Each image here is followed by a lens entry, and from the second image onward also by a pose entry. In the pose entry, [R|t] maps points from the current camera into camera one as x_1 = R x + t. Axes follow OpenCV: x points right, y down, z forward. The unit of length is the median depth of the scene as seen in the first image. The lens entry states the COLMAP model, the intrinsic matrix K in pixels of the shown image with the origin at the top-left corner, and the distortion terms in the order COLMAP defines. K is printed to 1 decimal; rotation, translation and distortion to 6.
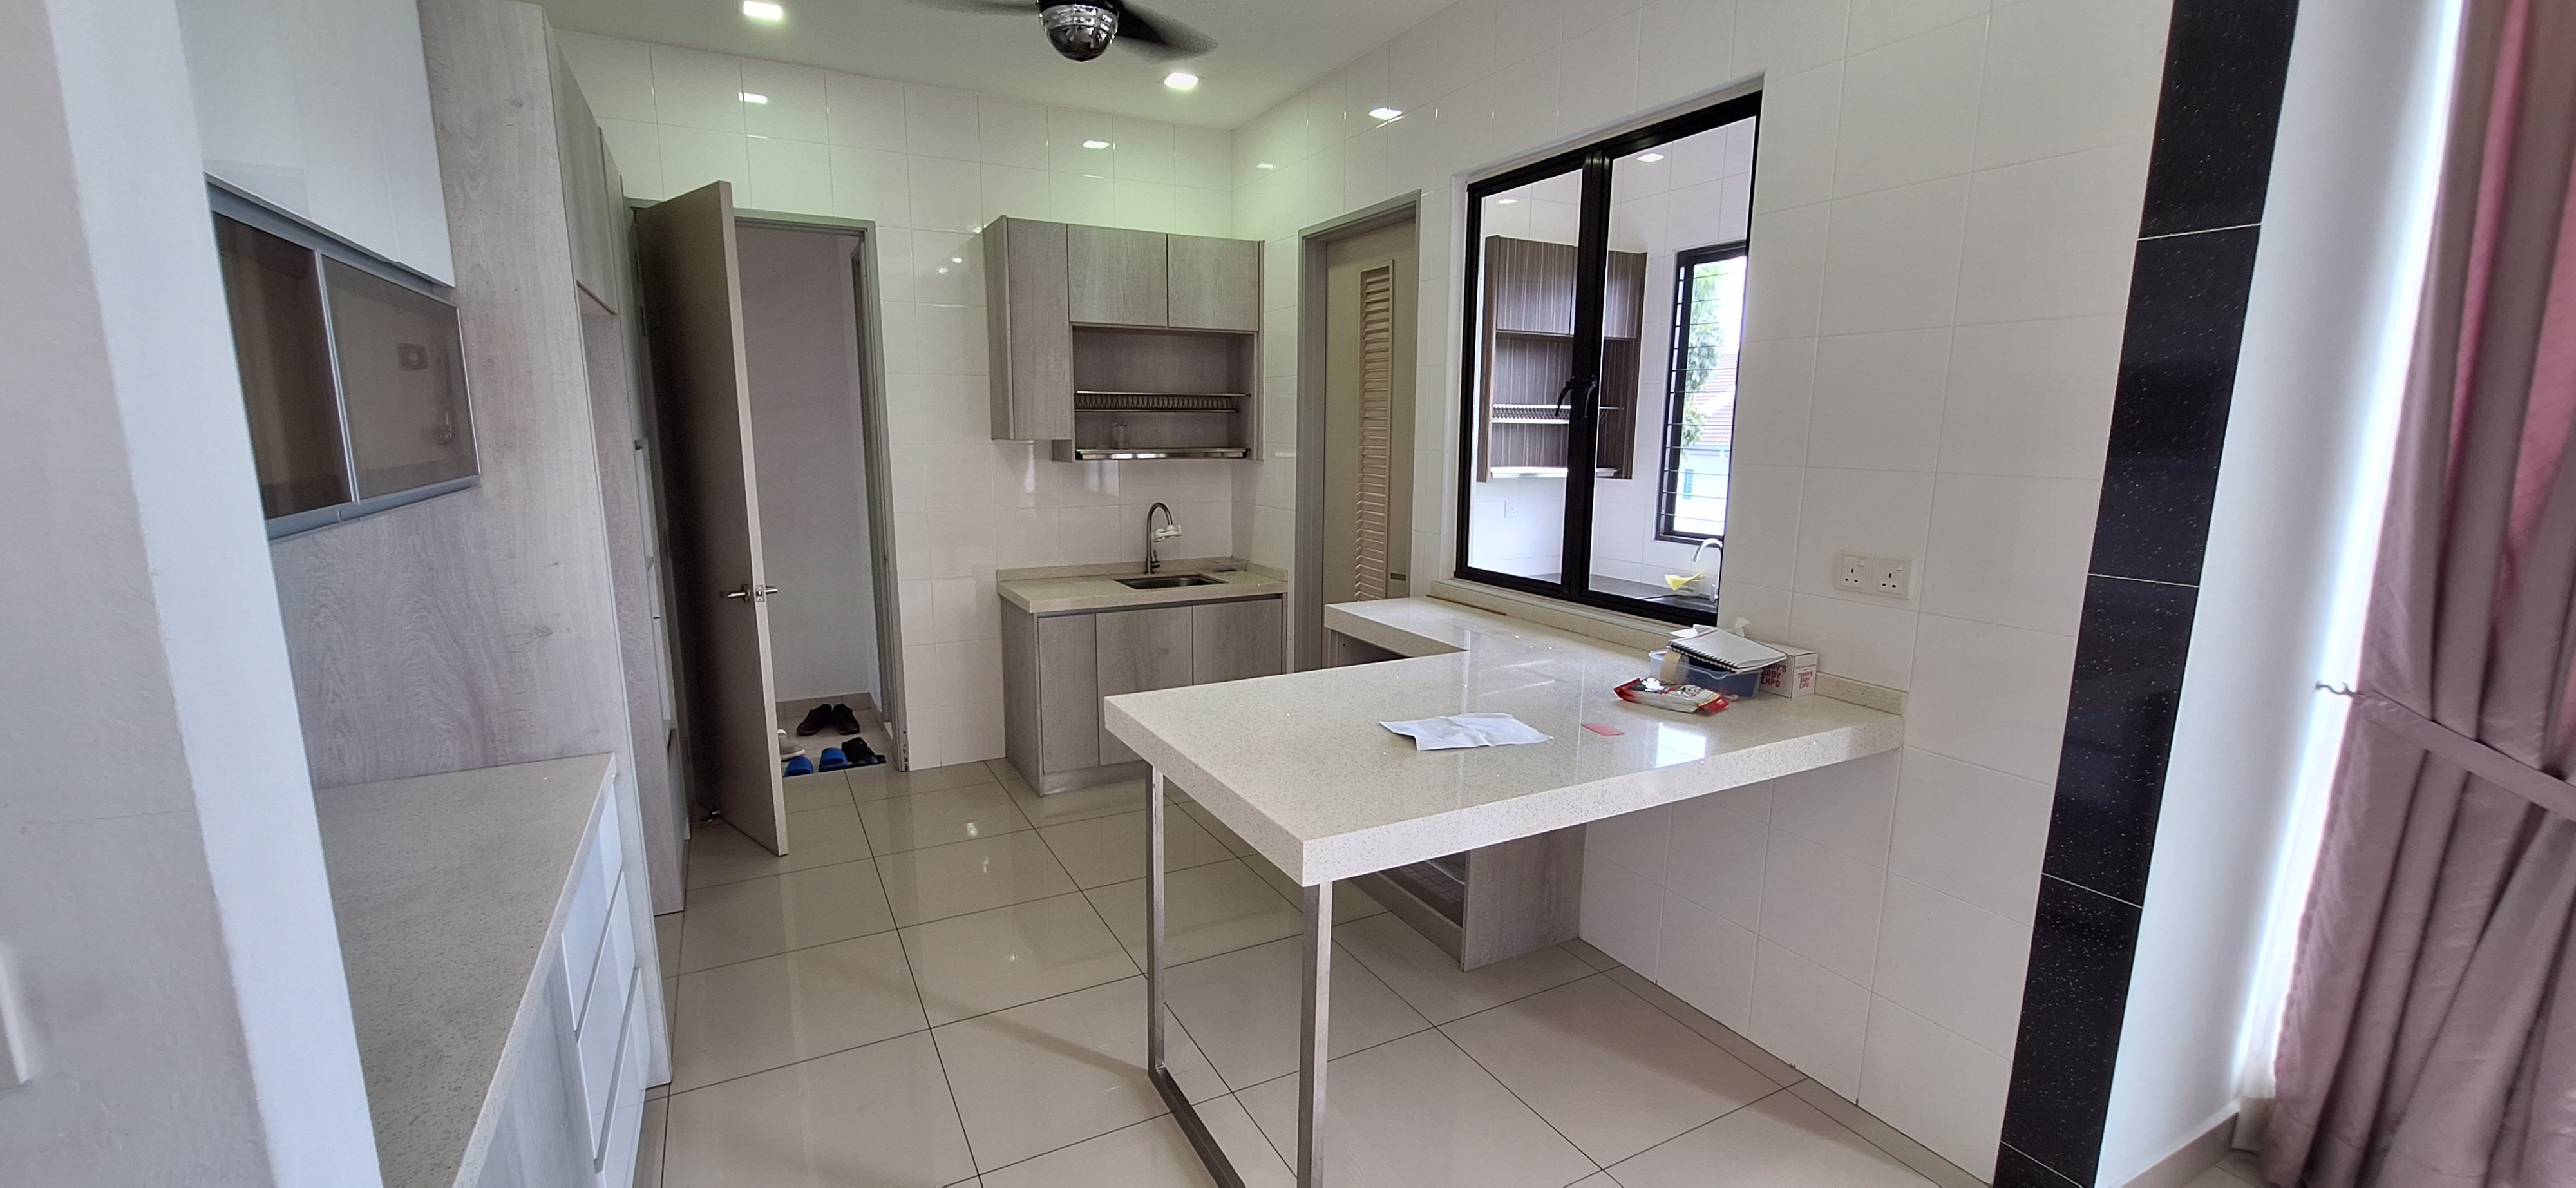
lens RADIAL K [[1033.9, 0, 1291.0], [0, 1033.9, 602.4], [0, 0, 1]] dist [-0.007702, 0.000569]
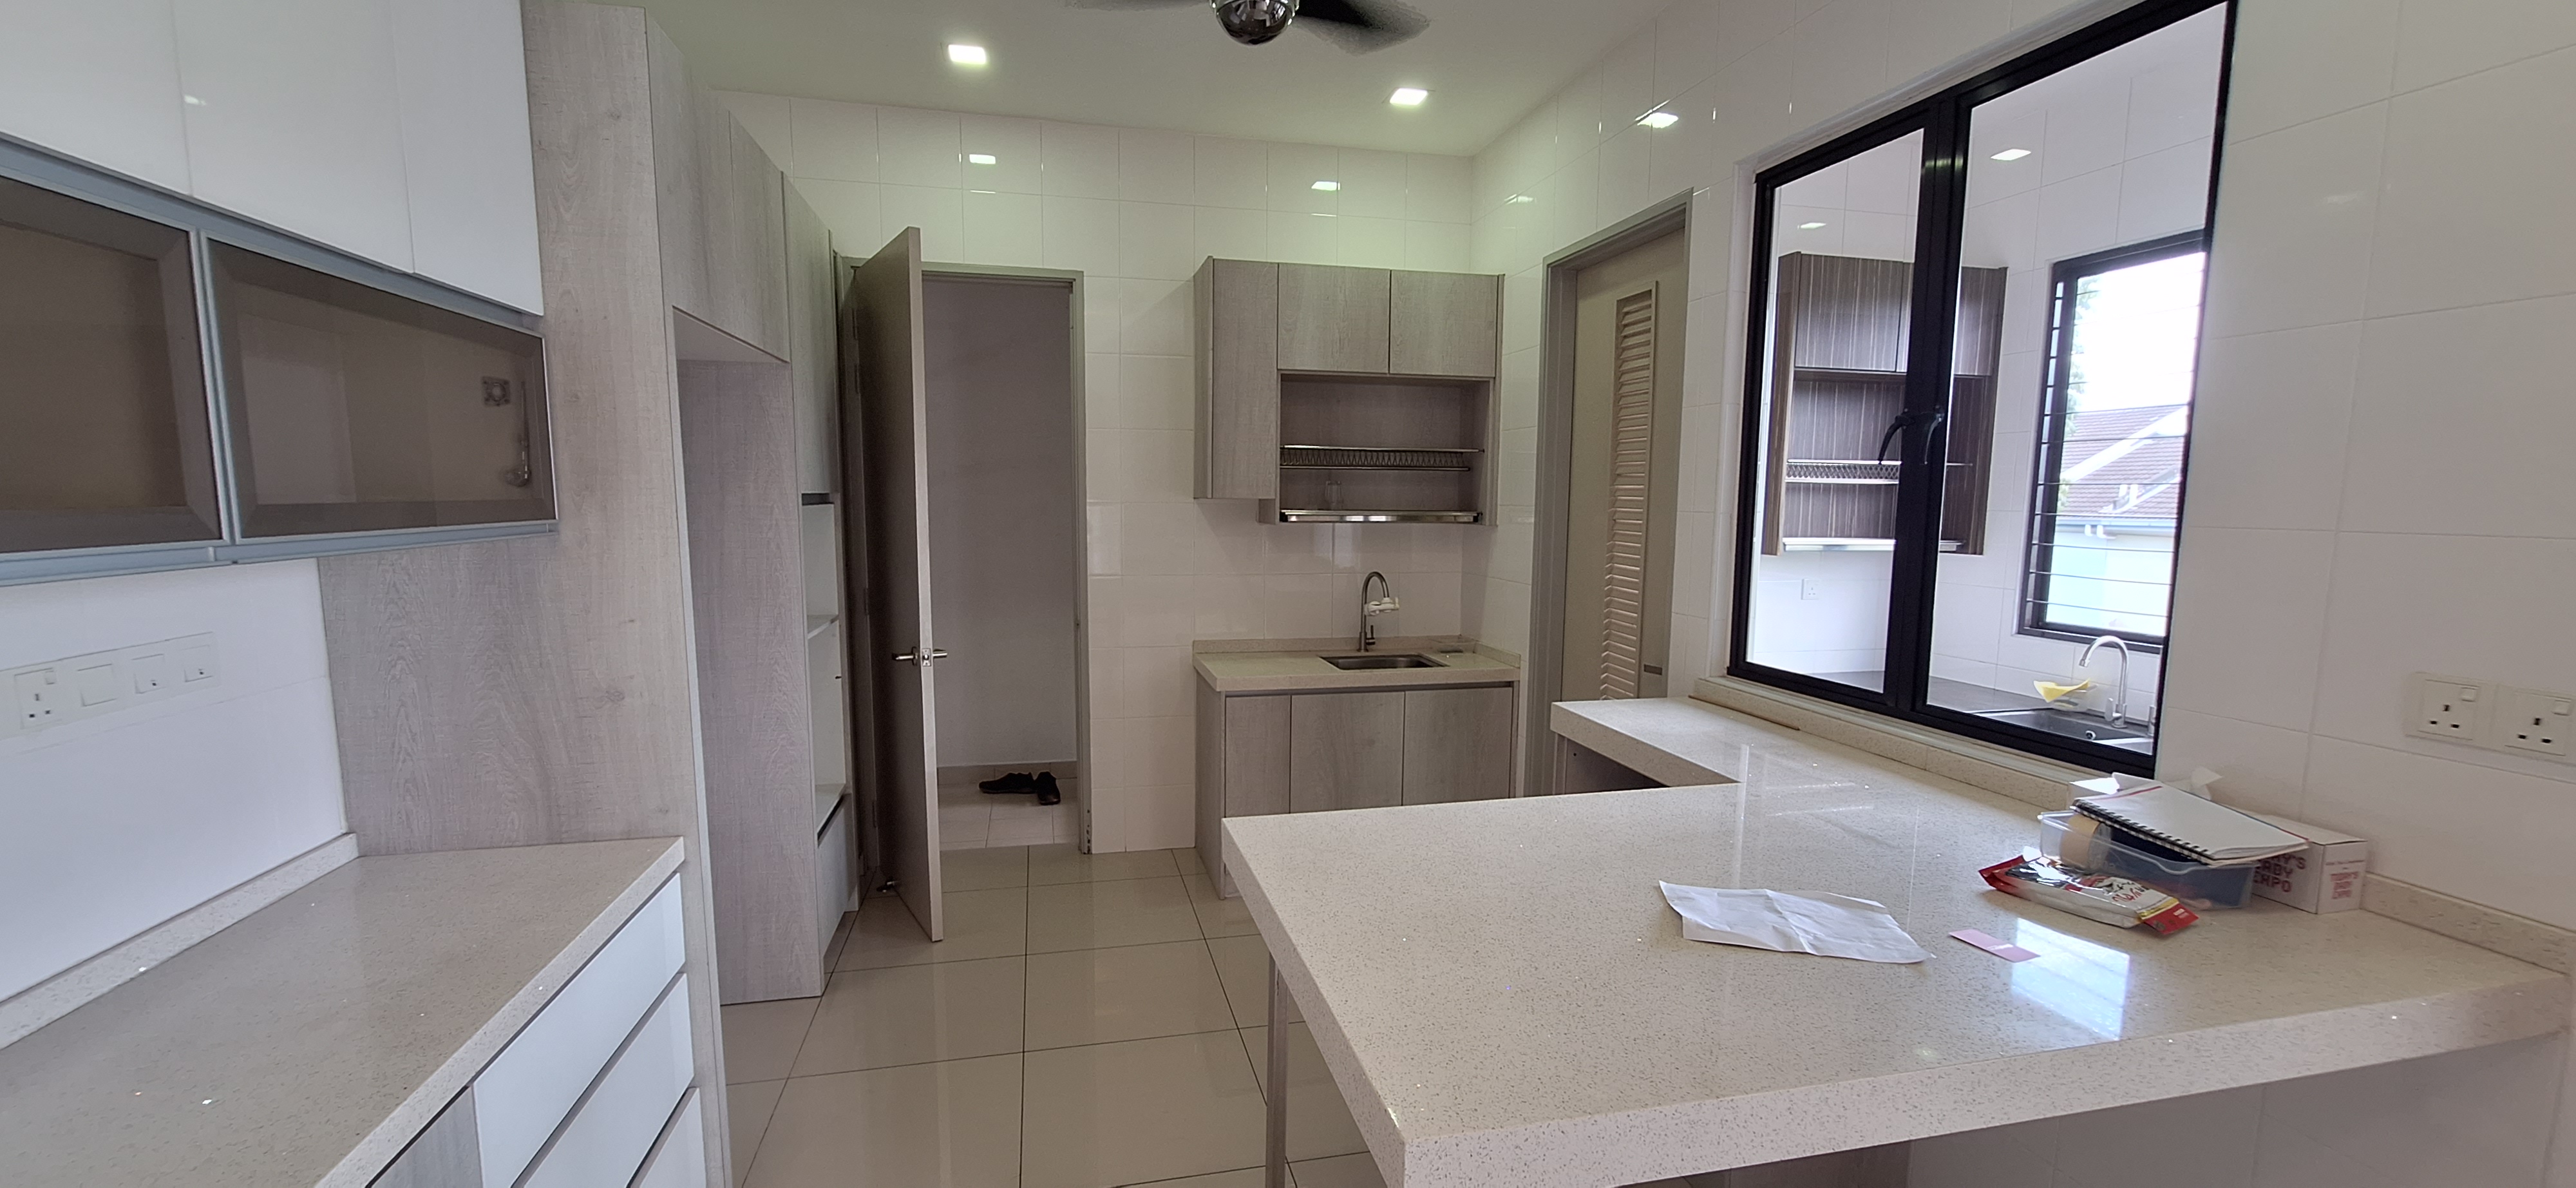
lens RADIAL K [[1033.9, 0, 1277.7], [0, 1033.9, 603.0], [0, 0, 1]] dist [-0.007702, 0.000569]
pose [[0.963406, 0.029746, -0.266389, 0.038134], [-0.047956, 0.996916, -0.062115, -0.014107], [0.263720, 0.072616, 0.961862, 0.169077]]
